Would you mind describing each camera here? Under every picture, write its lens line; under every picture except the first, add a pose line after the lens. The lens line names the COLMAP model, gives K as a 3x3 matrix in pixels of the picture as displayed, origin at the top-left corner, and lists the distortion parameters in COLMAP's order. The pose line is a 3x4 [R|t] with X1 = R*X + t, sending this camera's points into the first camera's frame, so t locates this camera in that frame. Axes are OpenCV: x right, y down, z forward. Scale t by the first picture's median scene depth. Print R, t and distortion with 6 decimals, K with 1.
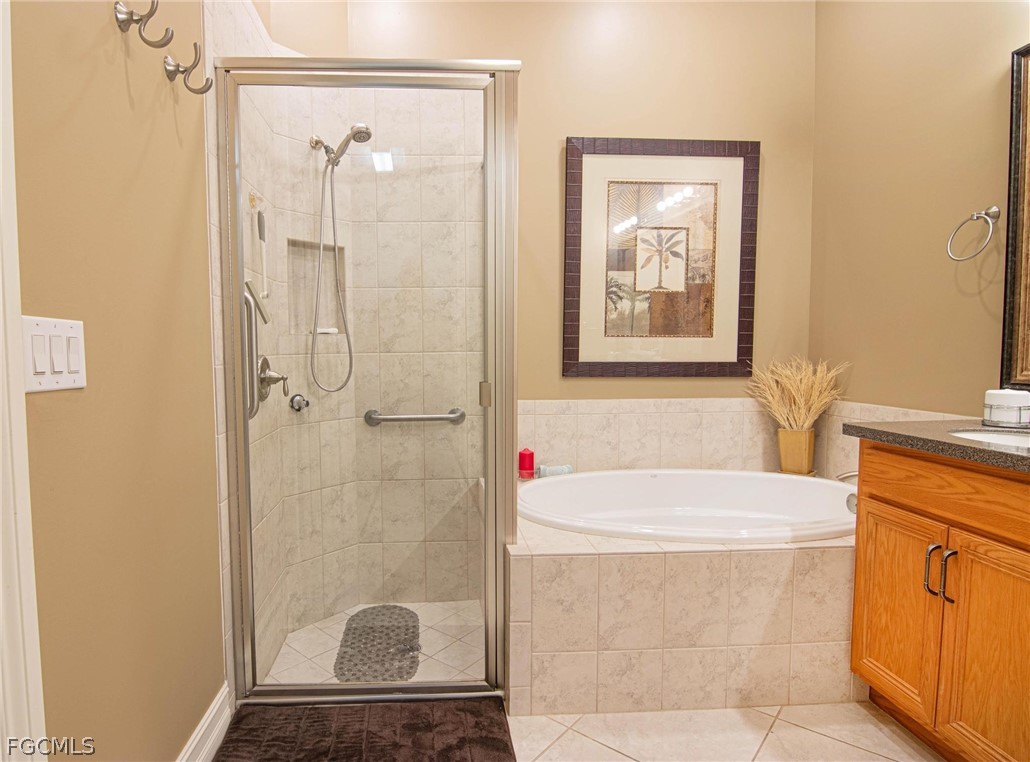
lens RADIAL K [[602.5, 0, 515.0], [0, 602.5, 381.0], [0, 0, 1]] dist [-0.001345, -0.018457]
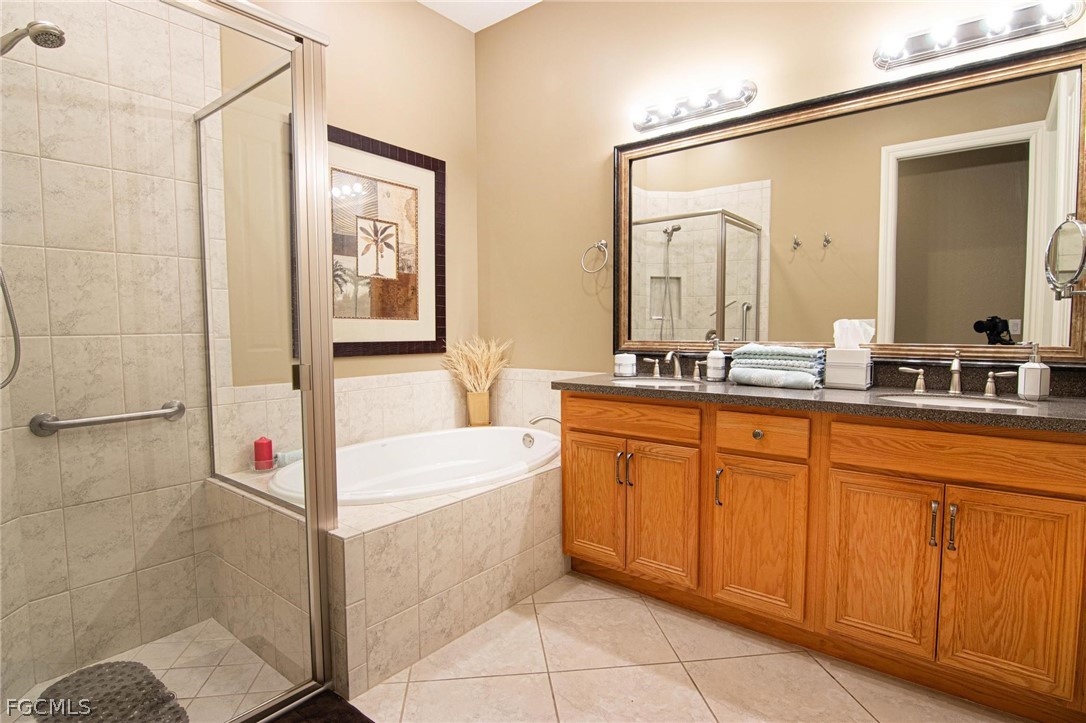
lens RADIAL K [[551.8, 0, 538.1], [0, 551.8, 361.1], [0, 0, 1]] dist [-0.001025, -0.012387]
pose [[0.666640, -0.042692, 0.744156, -0.326998], [0.042474, 0.998912, 0.019257, -0.003608], [-0.744169, 0.018770, 0.667728, 0.112277]]
